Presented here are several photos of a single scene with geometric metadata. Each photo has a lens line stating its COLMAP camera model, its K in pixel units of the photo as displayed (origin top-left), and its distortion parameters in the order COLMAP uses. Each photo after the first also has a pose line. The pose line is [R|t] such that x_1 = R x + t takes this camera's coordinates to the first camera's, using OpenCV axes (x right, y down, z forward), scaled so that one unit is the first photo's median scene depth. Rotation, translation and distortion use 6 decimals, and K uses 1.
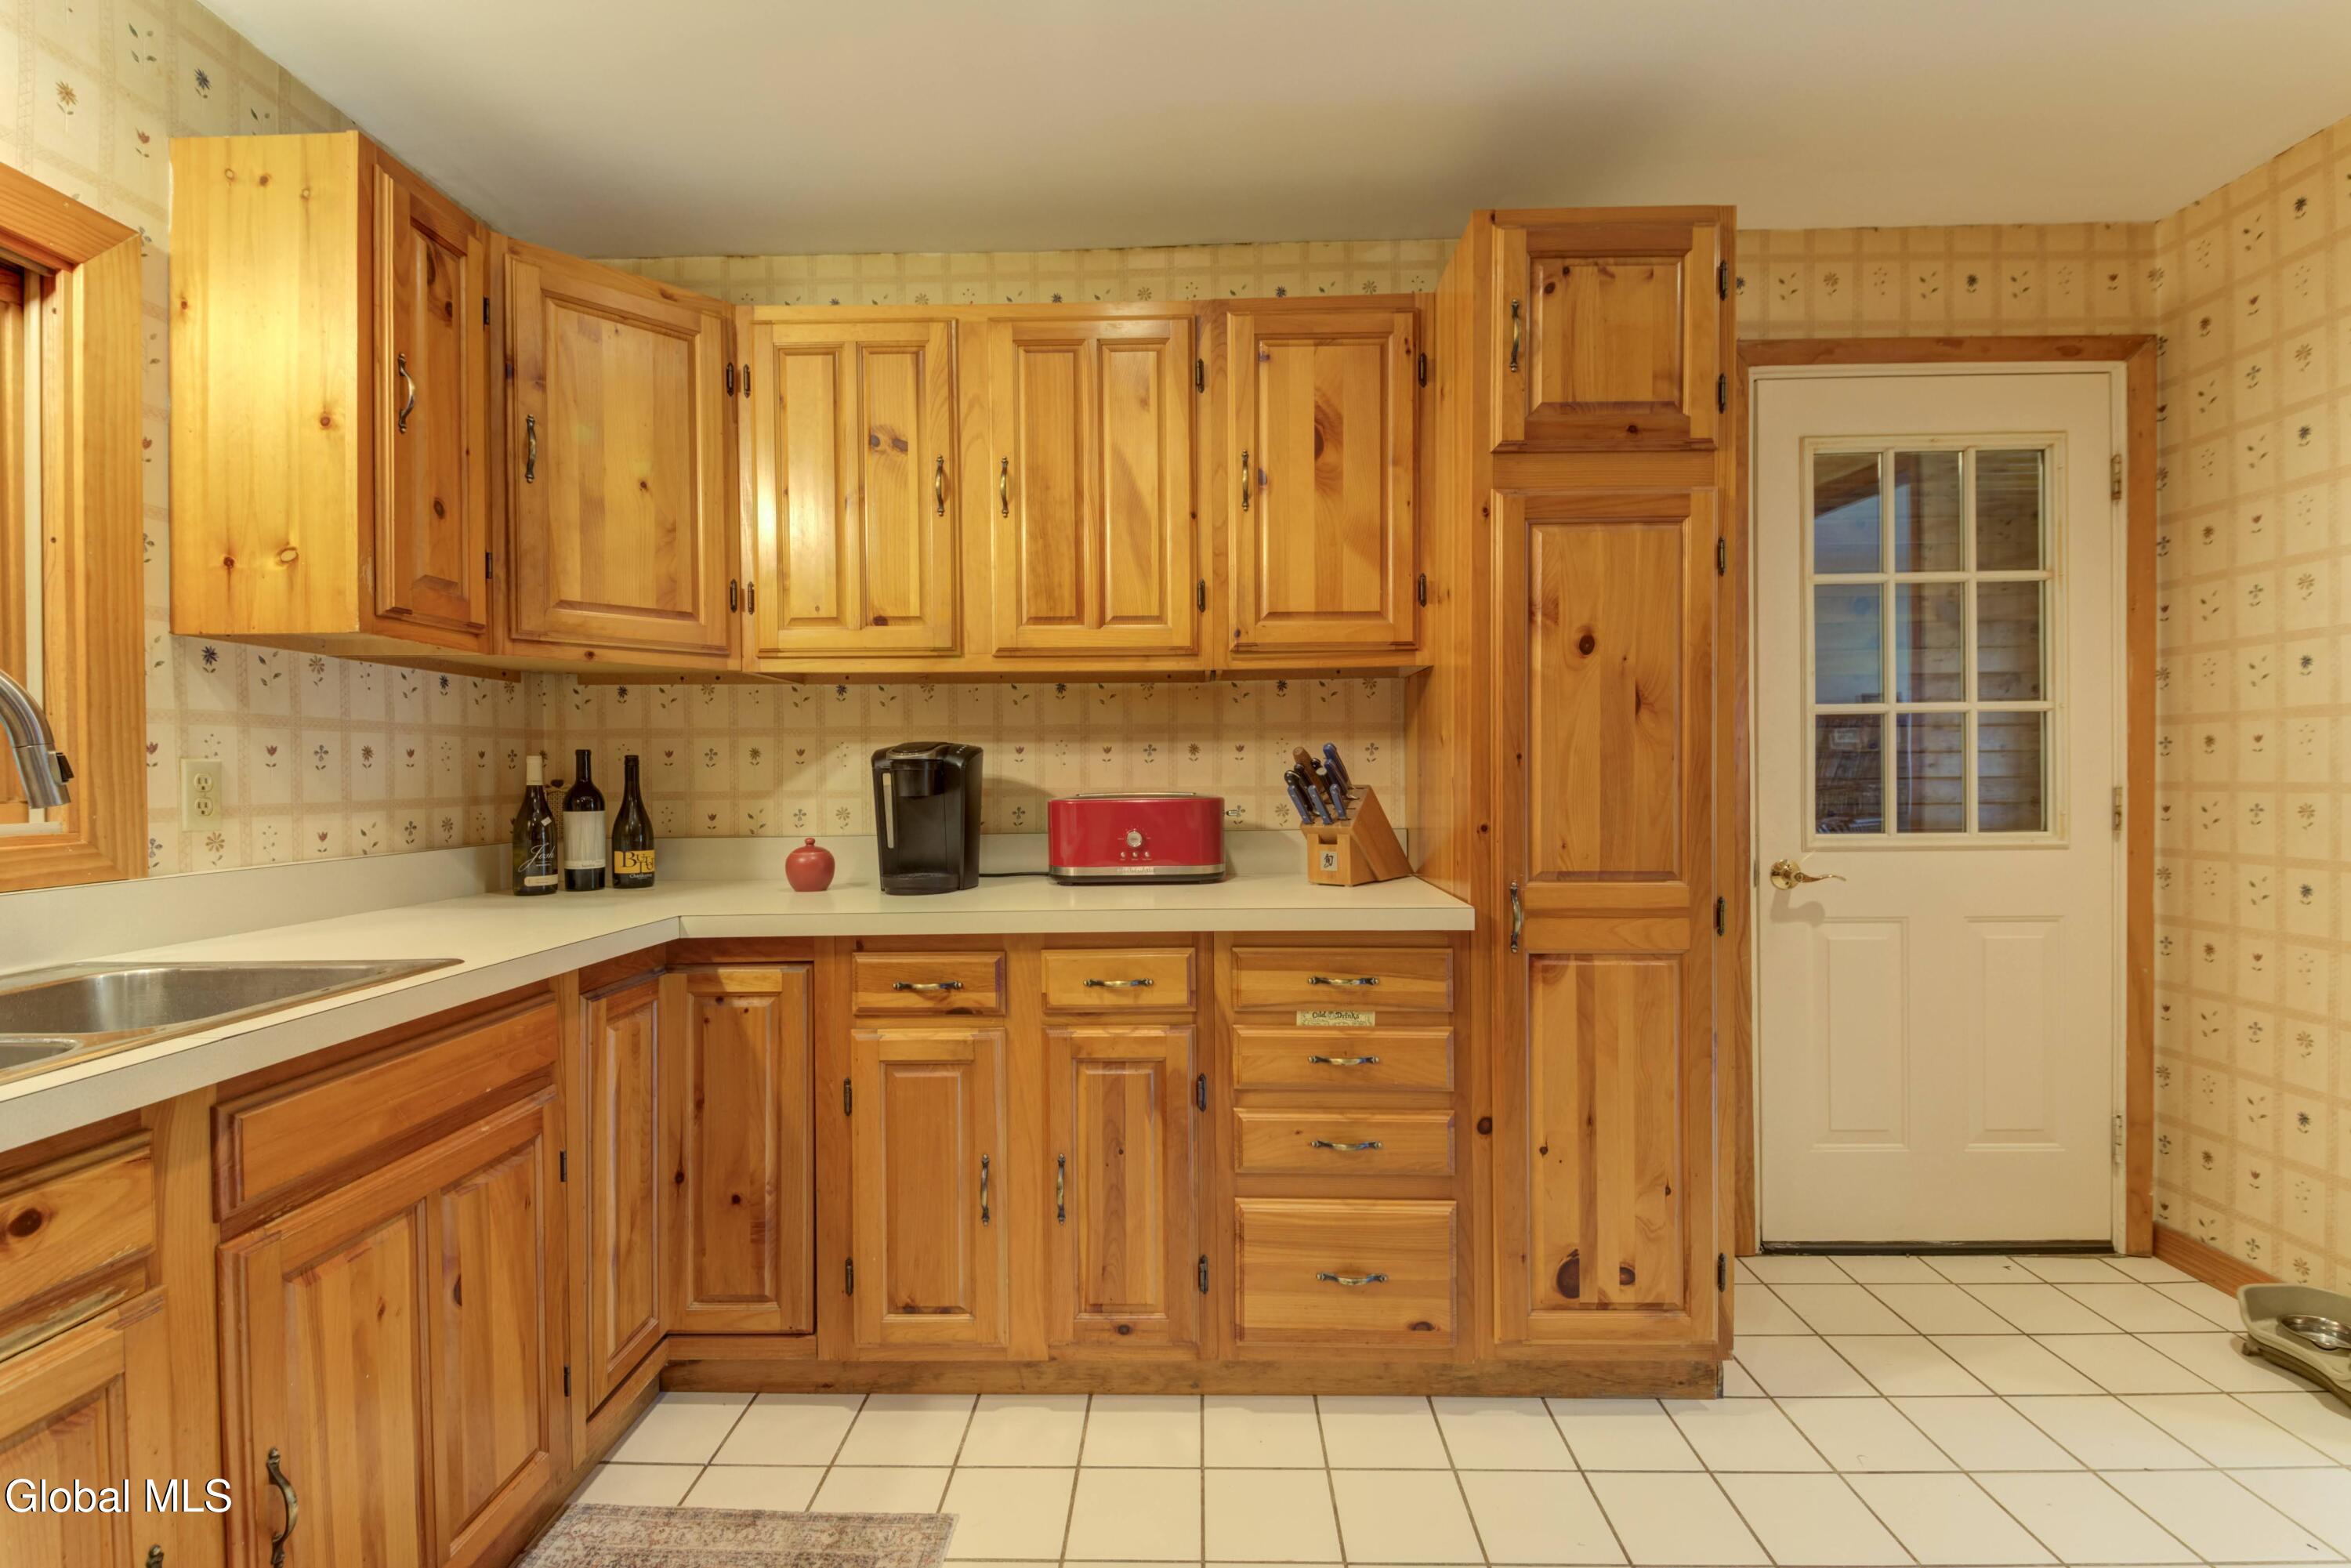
lens RADIAL K [[1055.8, 0, 1169.3], [0, 1055.8, 761.9], [0, 0, 1]] dist [0.025945, -0.024699]
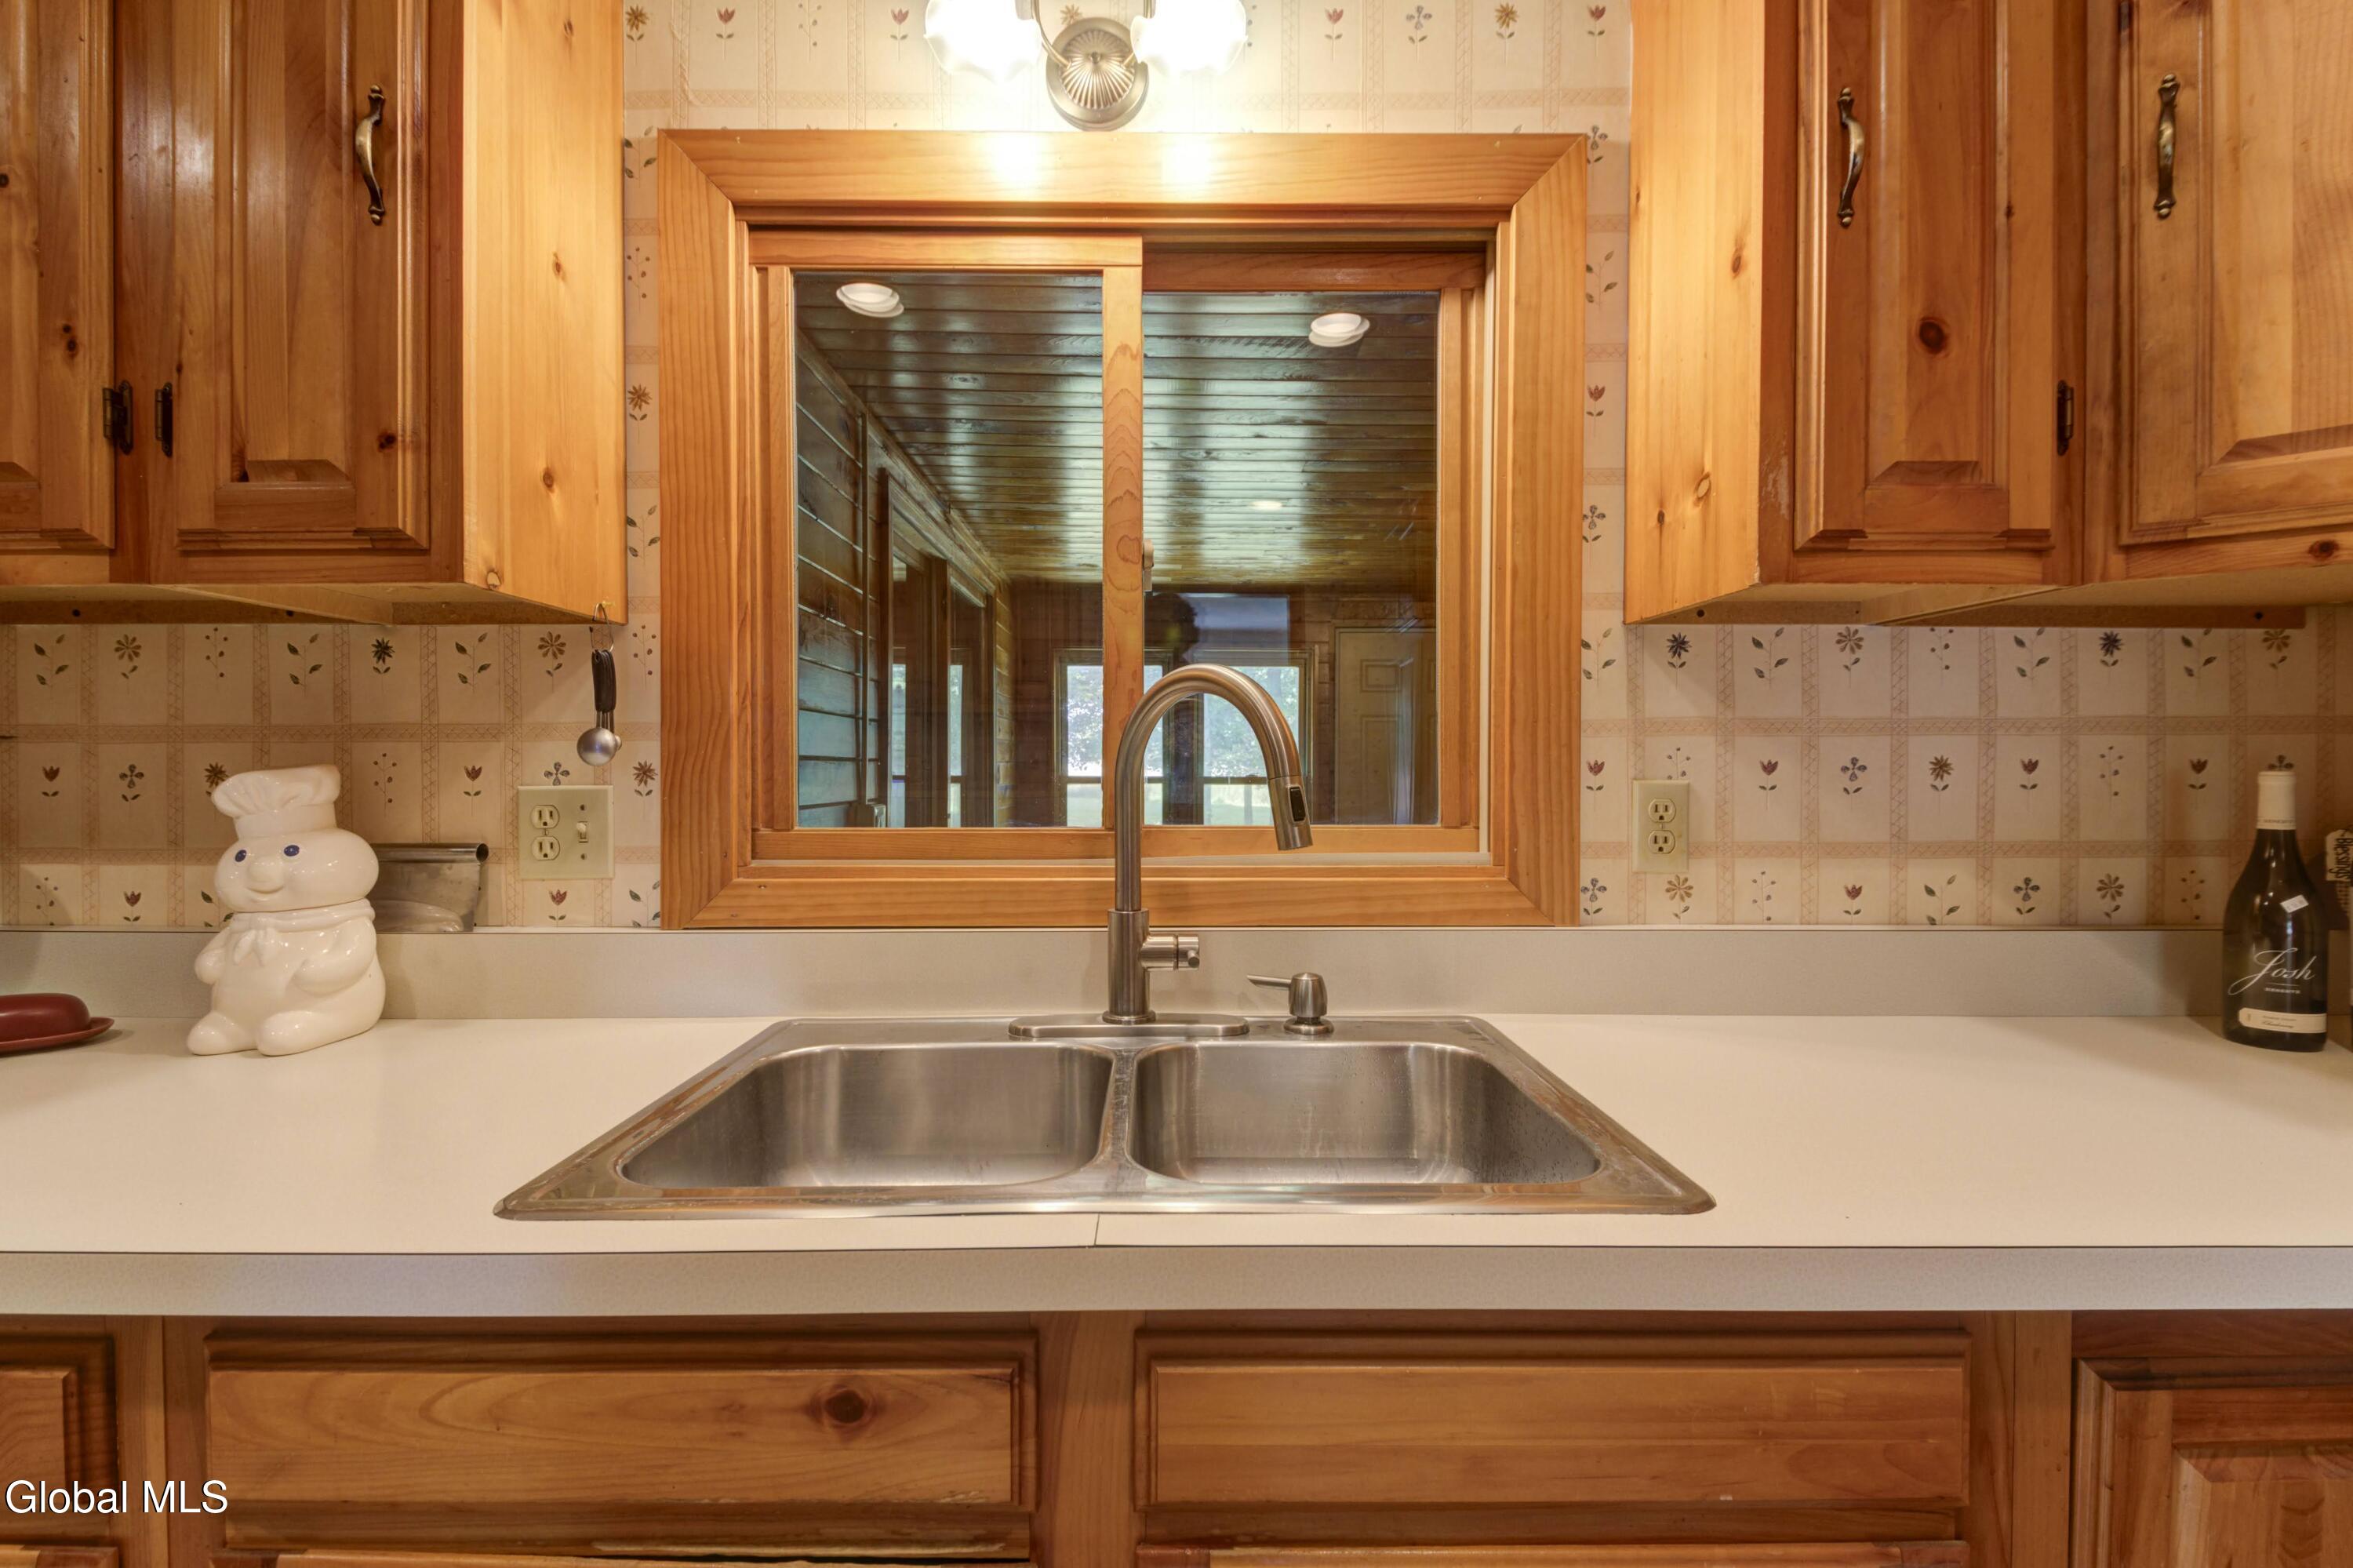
lens RADIAL K [[1062.0, 0, 1178.4], [0, 1062.0, 781.1], [0, 0, 1]] dist [0.041363, -0.025364]
pose [[0.040680, 0.022807, -0.998912, -0.132095], [0.009143, 0.999689, 0.023197, -0.021986], [0.999130, -0.010077, 0.040458, 0.569085]]
